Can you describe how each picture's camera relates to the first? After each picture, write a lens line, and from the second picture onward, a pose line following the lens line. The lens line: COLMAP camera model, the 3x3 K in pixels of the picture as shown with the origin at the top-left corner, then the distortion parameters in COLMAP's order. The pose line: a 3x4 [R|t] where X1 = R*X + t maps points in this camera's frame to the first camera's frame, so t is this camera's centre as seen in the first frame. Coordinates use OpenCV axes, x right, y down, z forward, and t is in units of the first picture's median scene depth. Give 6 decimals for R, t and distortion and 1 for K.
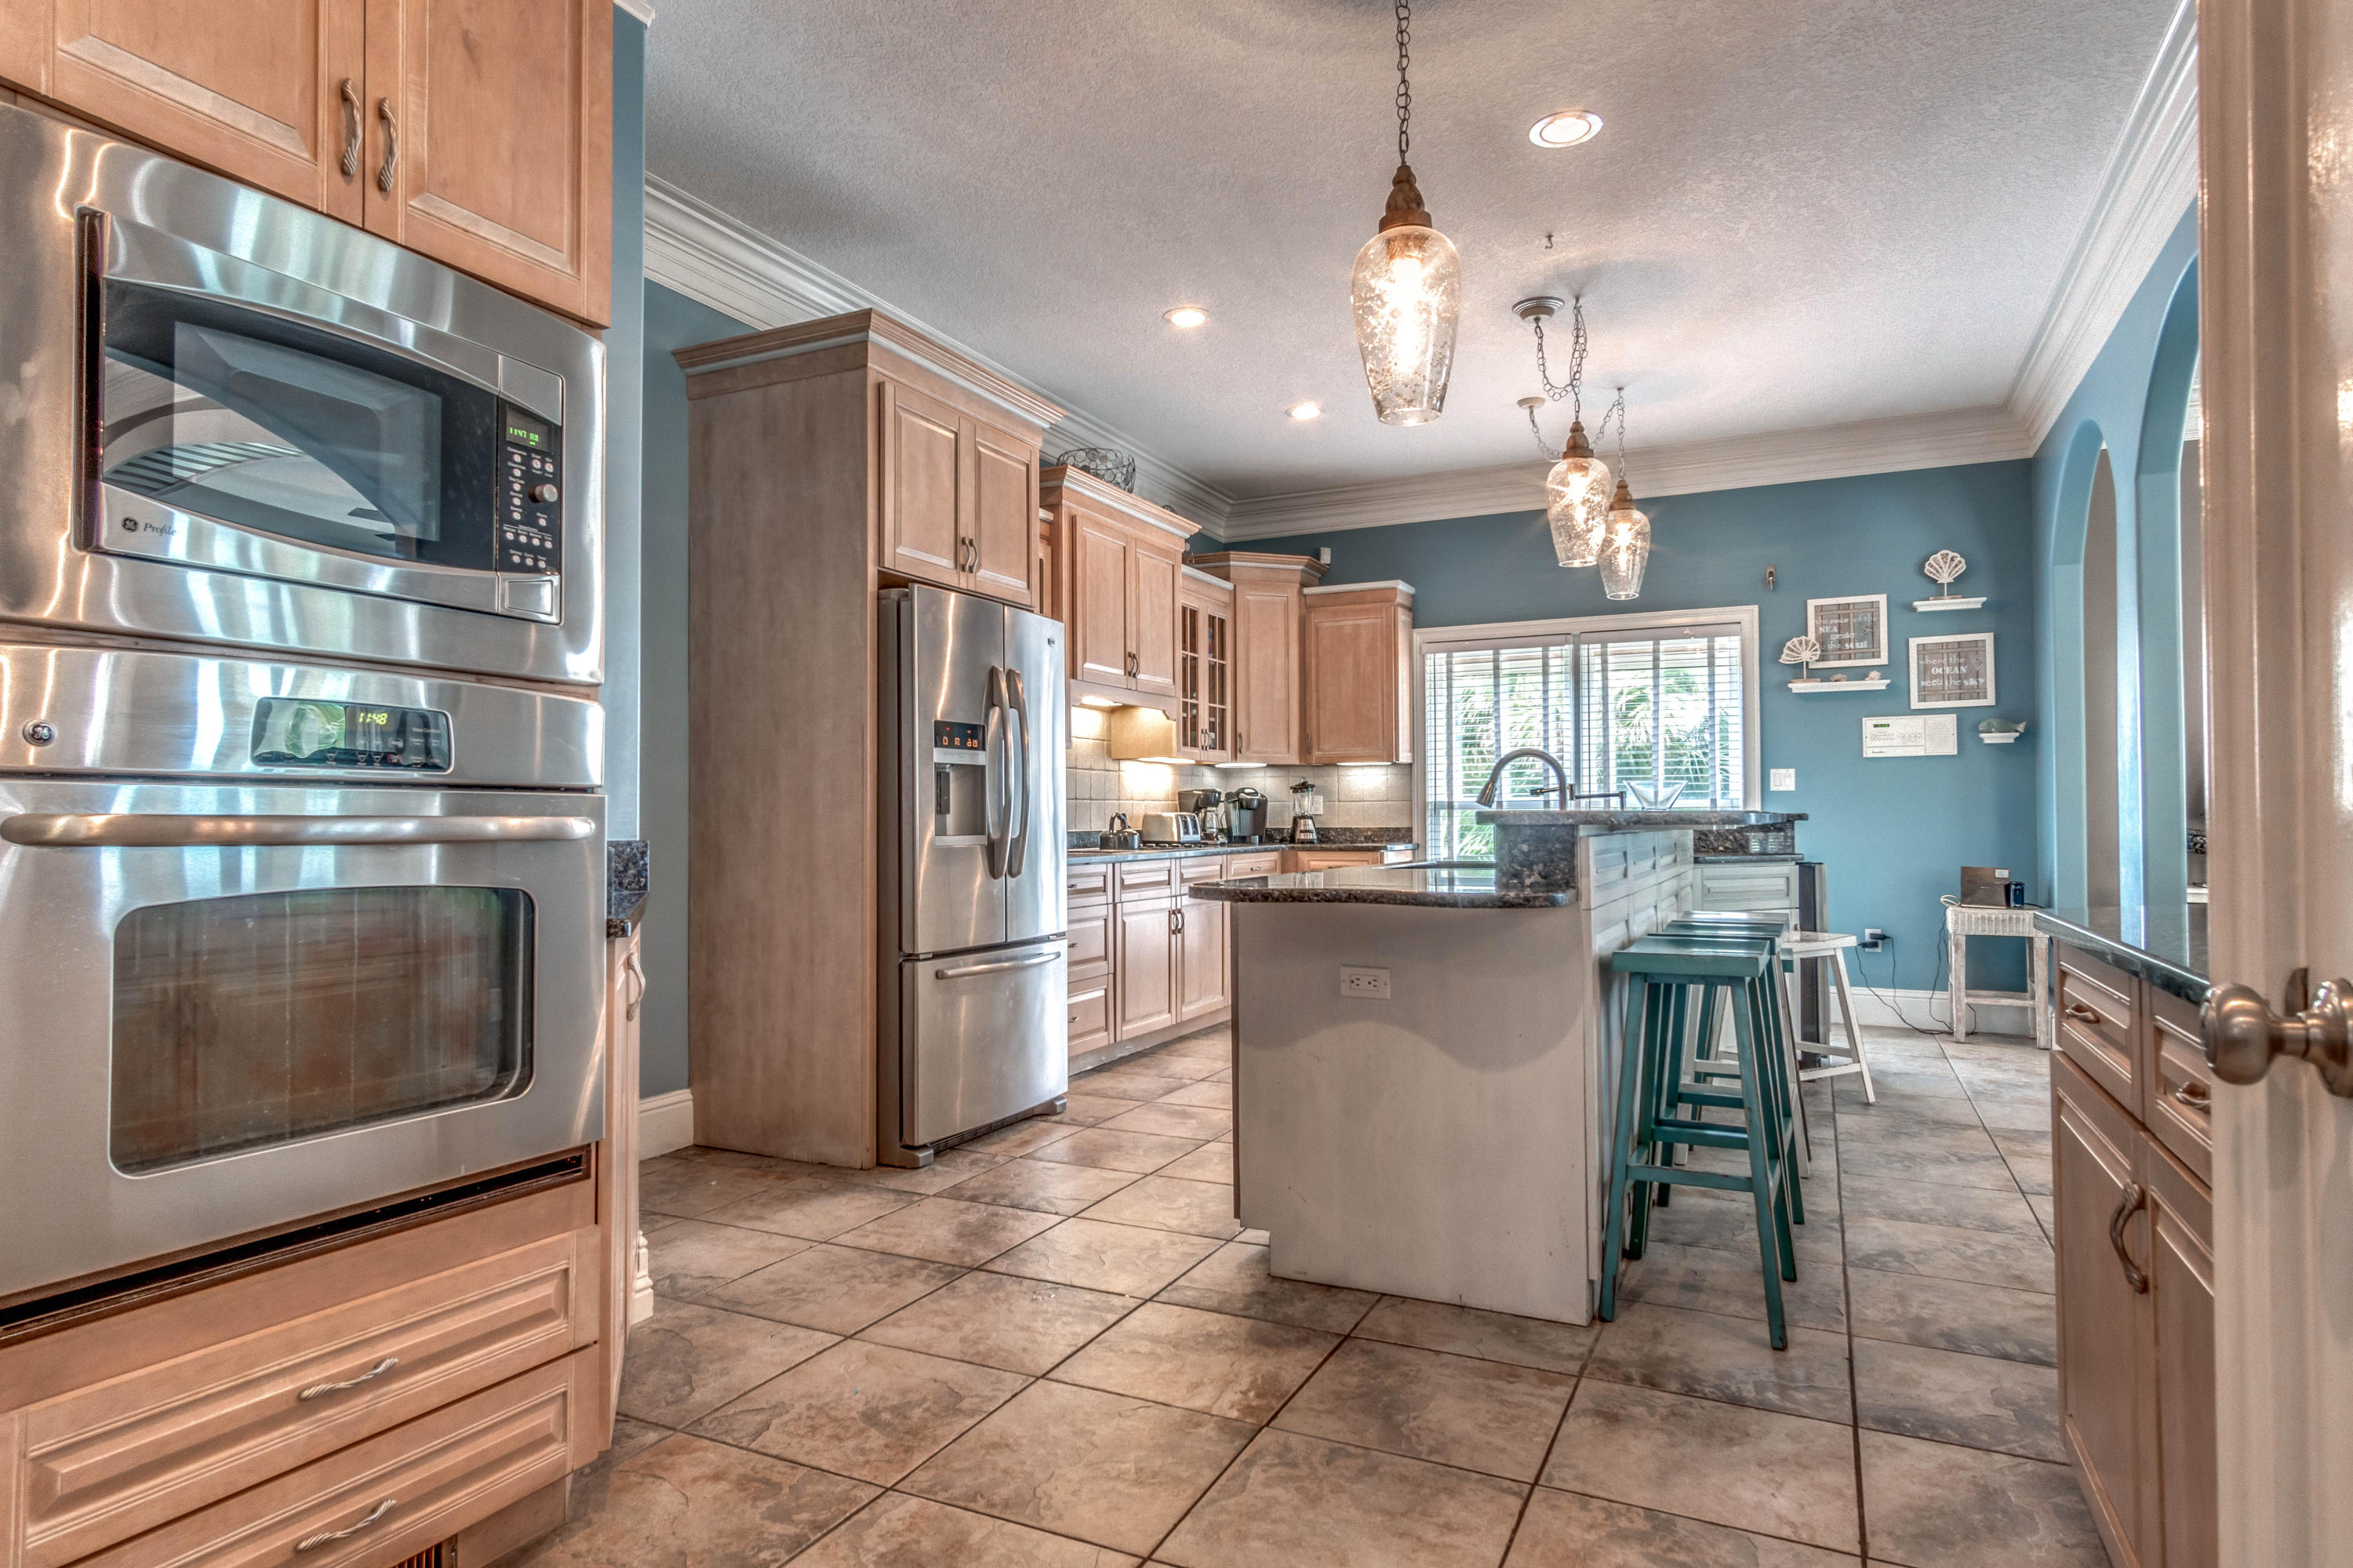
lens RADIAL K [[1322.0, 0, 1149.7], [0, 1322.0, 785.1], [0, 0, 1]] dist [0.004510, 0.005450]
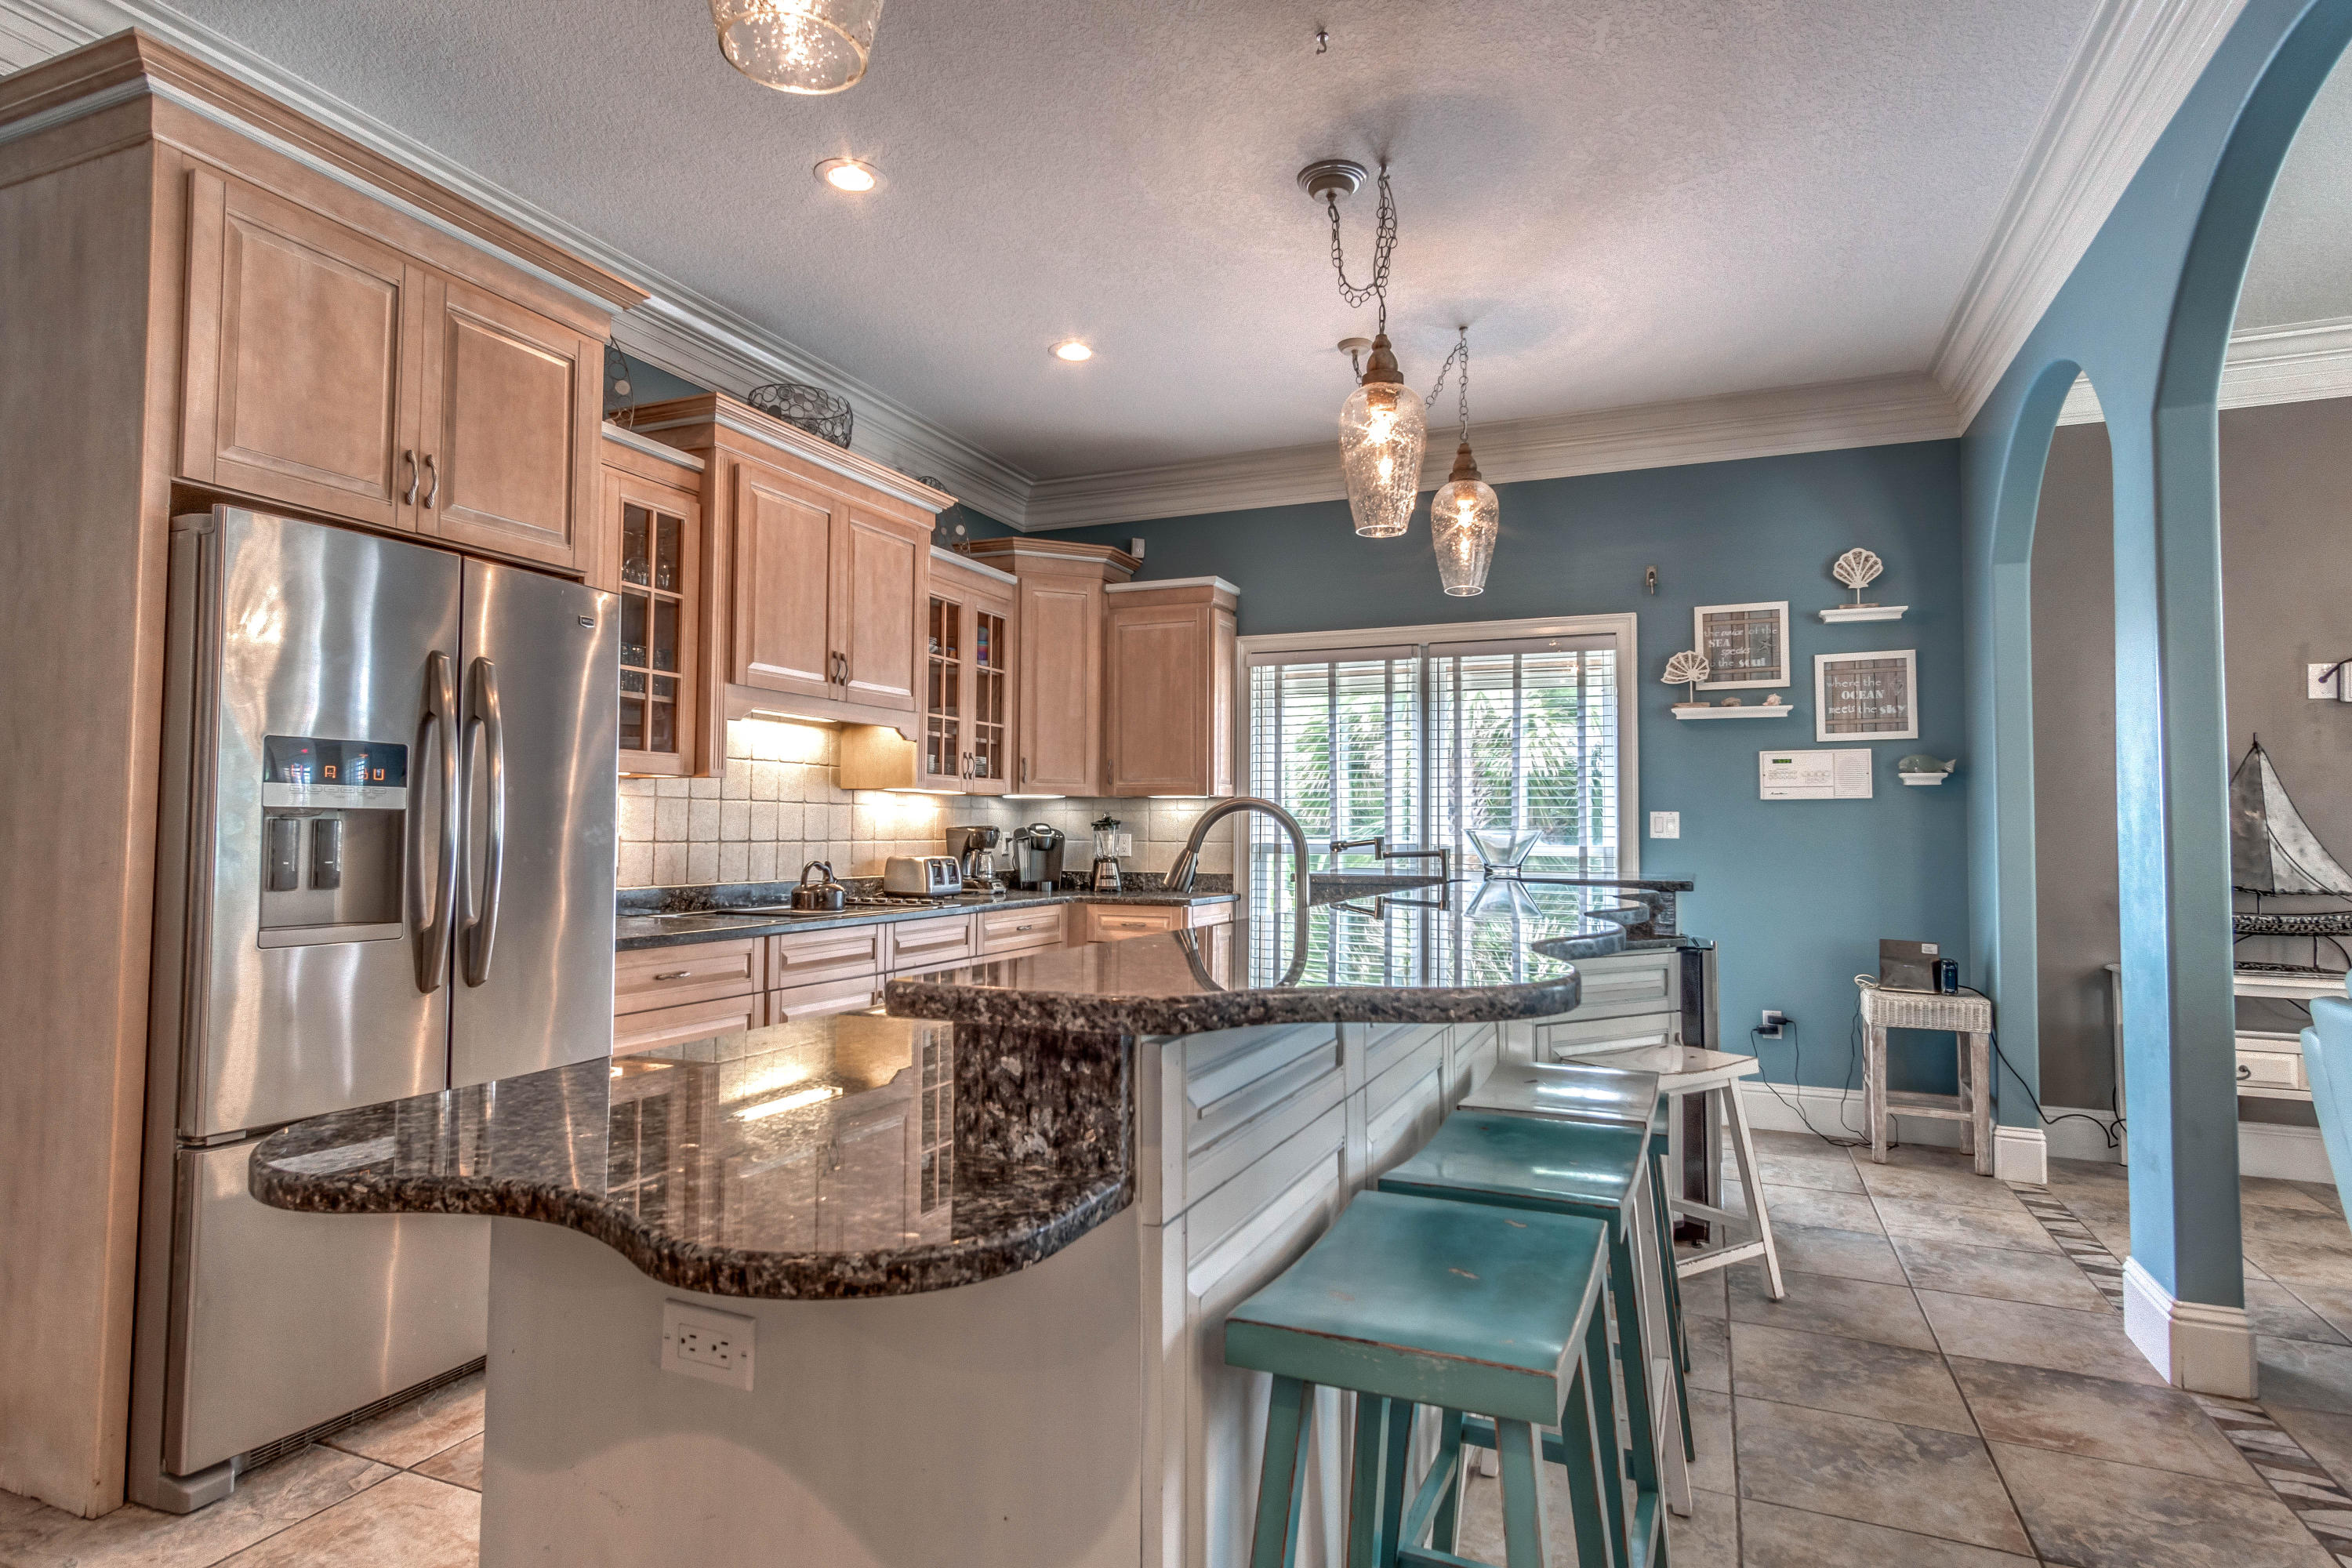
lens RADIAL K [[1250.5, 0, 1163.7], [0, 1250.5, 773.5], [0, 0, 1]] dist [0.001557, 0.005094]
pose [[0.998228, 0.013606, 0.057928, 0.131411], [-0.012270, 0.999652, -0.023356, -0.015073], [-0.058226, 0.022604, 0.998048, 0.260718]]
